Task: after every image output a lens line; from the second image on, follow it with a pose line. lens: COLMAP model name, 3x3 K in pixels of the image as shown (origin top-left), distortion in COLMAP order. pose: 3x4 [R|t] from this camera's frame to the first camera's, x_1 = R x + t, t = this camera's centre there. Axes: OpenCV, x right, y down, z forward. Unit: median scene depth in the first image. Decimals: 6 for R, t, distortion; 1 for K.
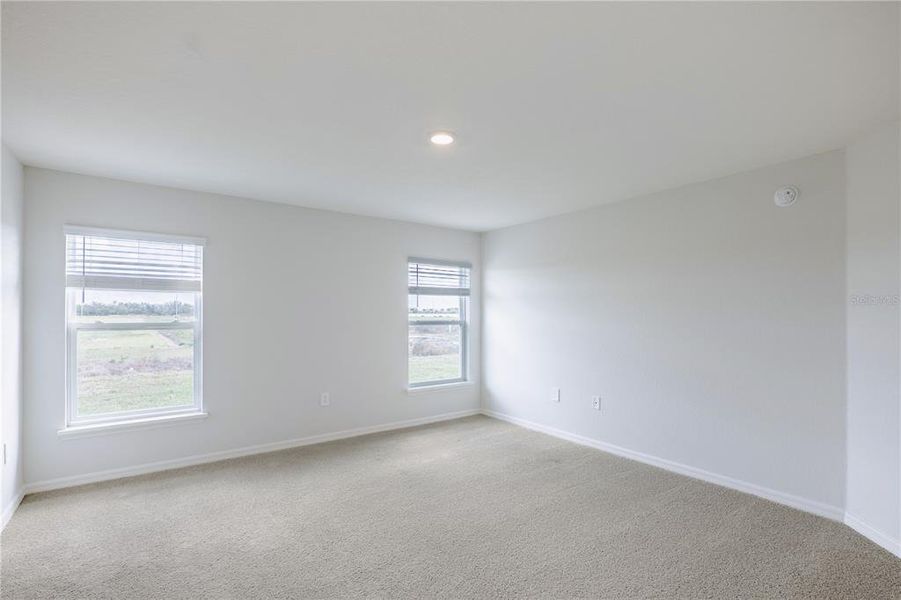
lens RADIAL K [[401.9, 0, 450.5], [0, 401.9, 300.0], [0, 0, 1]] dist [0.000113, 0.000378]
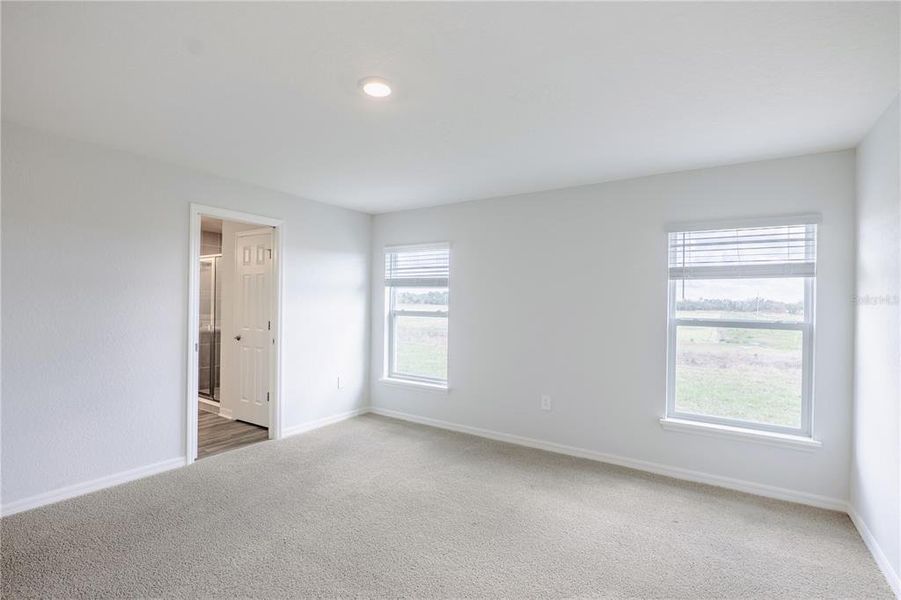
lens RADIAL K [[417.7, 0, 452.3], [0, 417.7, 302.2], [0, 0, 1]] dist [-0.017106, 0.001366]
pose [[0.377949, -0.000385, -0.925826, 0.402676], [0.015844, 0.999856, 0.006052, 0.013583], [0.925691, -0.016956, 0.377901, 0.400613]]
